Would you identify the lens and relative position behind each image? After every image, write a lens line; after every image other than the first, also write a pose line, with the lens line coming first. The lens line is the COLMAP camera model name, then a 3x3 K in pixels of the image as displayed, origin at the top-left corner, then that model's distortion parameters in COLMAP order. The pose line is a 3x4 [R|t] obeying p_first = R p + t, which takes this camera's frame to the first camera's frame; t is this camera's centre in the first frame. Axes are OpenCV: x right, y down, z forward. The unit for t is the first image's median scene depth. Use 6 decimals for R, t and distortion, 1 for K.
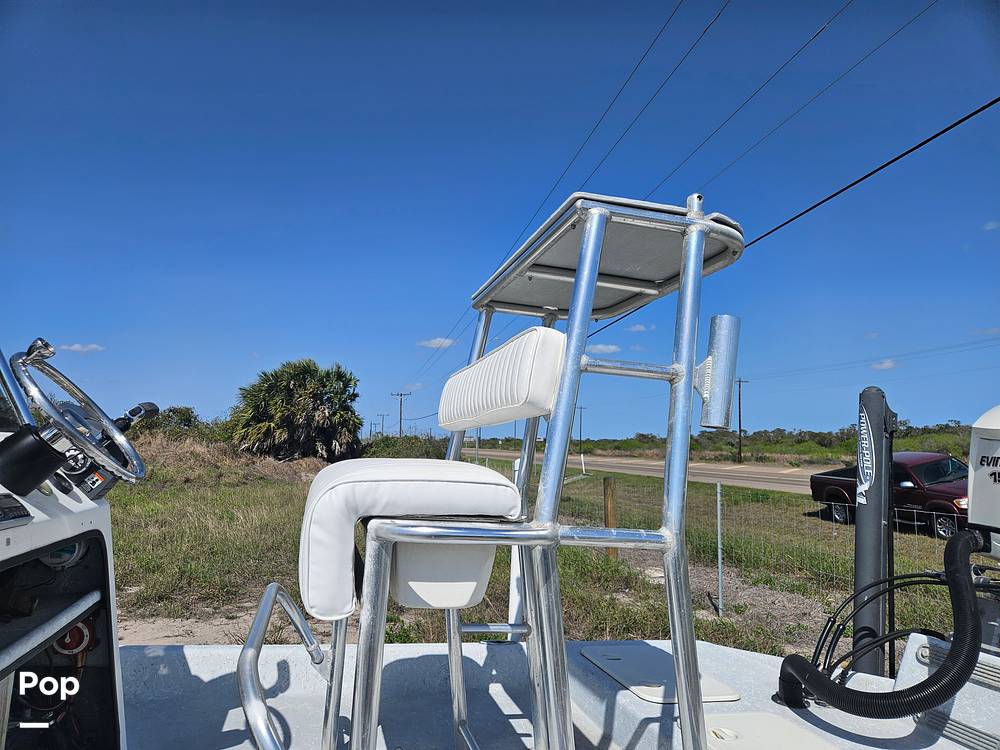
lens RADIAL K [[668.9, 0, 489.5], [0, 668.9, 387.4], [0, 0, 1]] dist [0.071846, -0.056925]
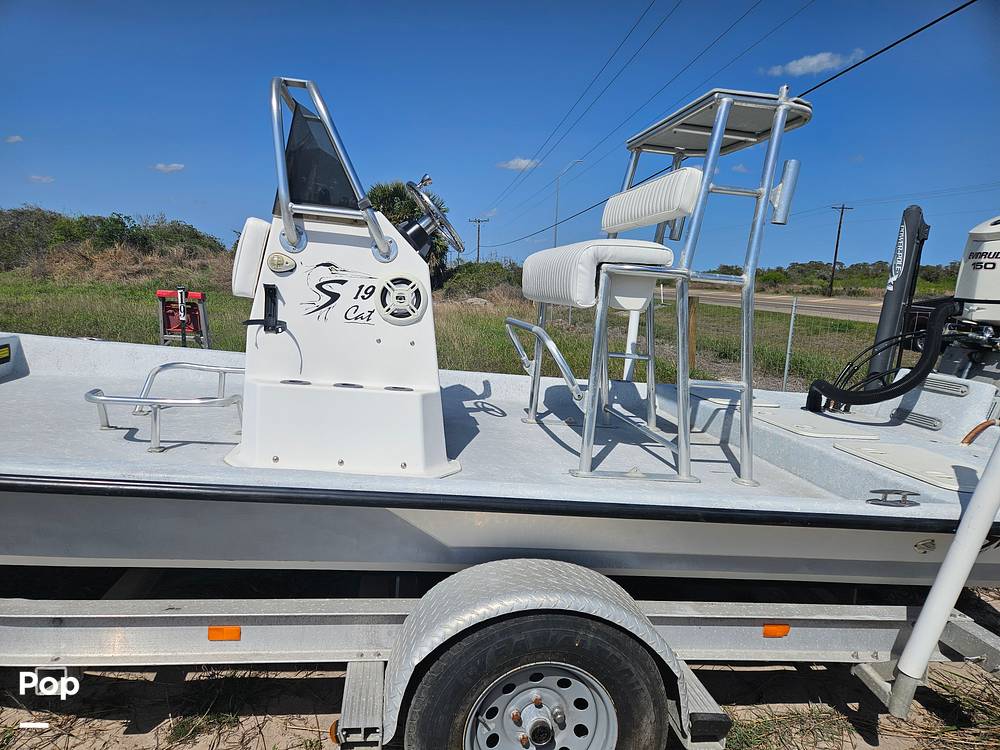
lens RADIAL K [[668.9, 0, 481.9], [0, 668.9, 386.3], [0, 0, 1]] dist [0.071846, -0.056925]
pose [[0.992700, 0.040221, -0.113706, -0.016477], [-0.010751, 0.968514, 0.248728, 0.002458], [0.120130, -0.245690, 0.961876, -0.066936]]
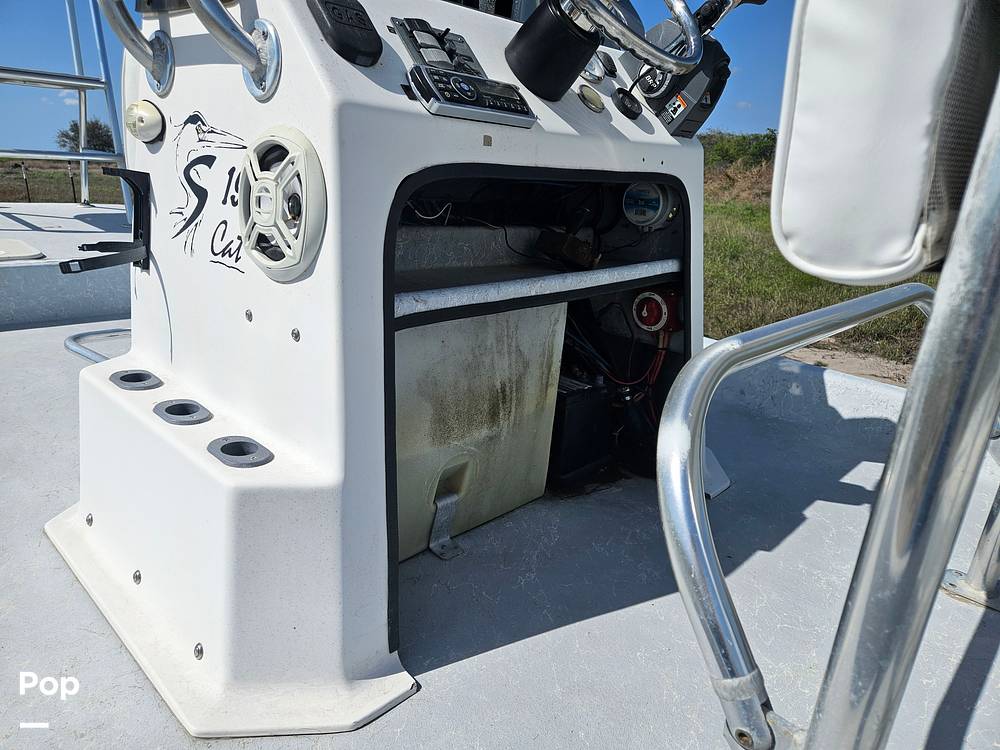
lens RADIAL K [[668.9, 0, 481.0], [0, 668.9, 388.5], [0, 0, 1]] dist [0.071846, -0.056925]
pose [[0.520363, 0.257314, -0.814255, -0.001315], [0.058183, 0.940623, 0.334431, 0.014166], [0.851961, -0.221401, 0.474494, 0.034778]]
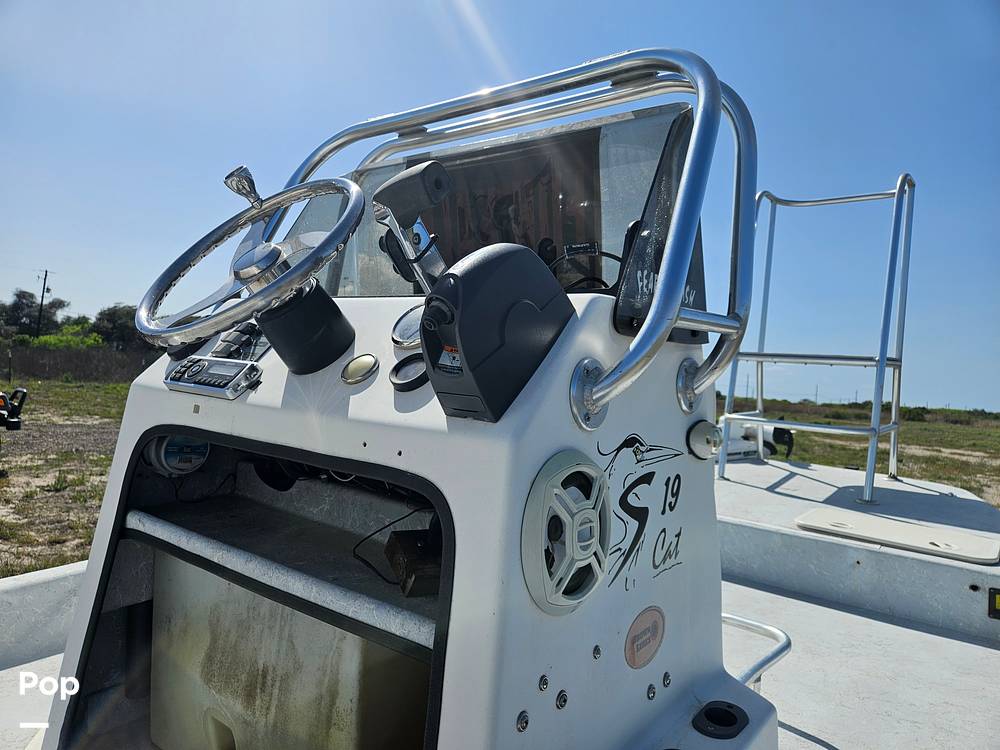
lens RADIAL K [[668.9, 0, 492.5], [0, 668.9, 375.5], [0, 0, 1]] dist [0.071846, -0.056925]
pose [[-0.792176, -0.076654, -0.605459, -0.028417], [-0.027973, 0.995599, -0.089449, 0.015217], [0.609651, -0.053923, -0.790834, 0.117730]]
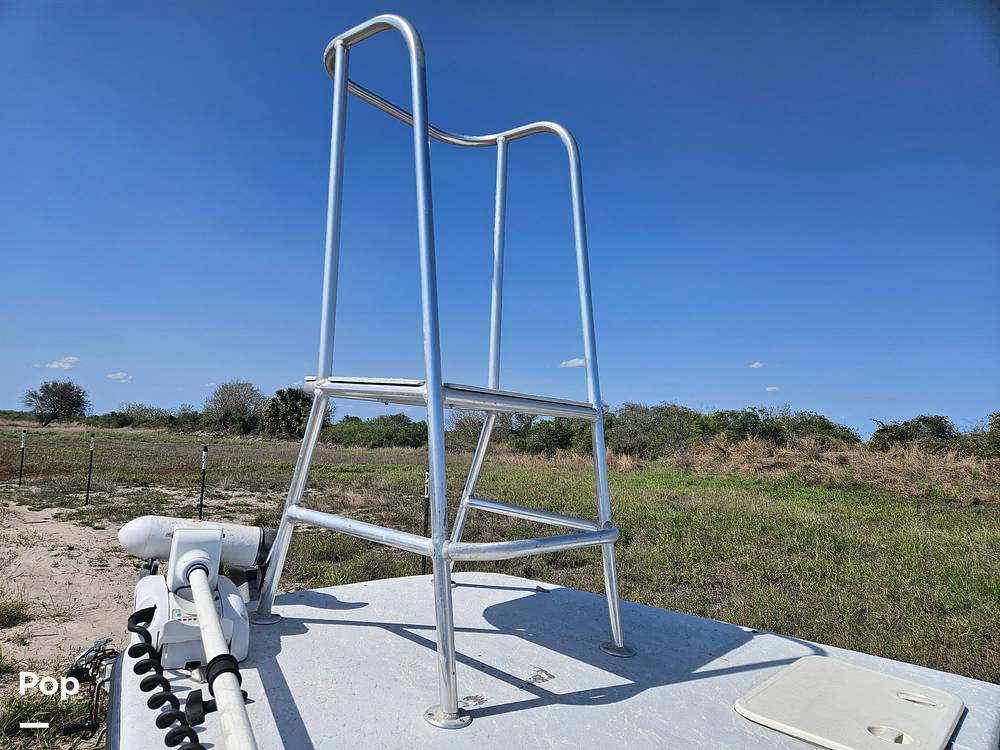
lens RADIAL K [[668.9, 0, 483.8], [0, 668.9, 396.8], [0, 0, 1]] dist [0.071846, -0.056925]
pose [[0.588418, -0.034726, -0.807811, -0.121533], [0.036077, 0.999210, -0.016675, -0.004617], [0.807751, -0.019332, 0.589206, -0.014926]]
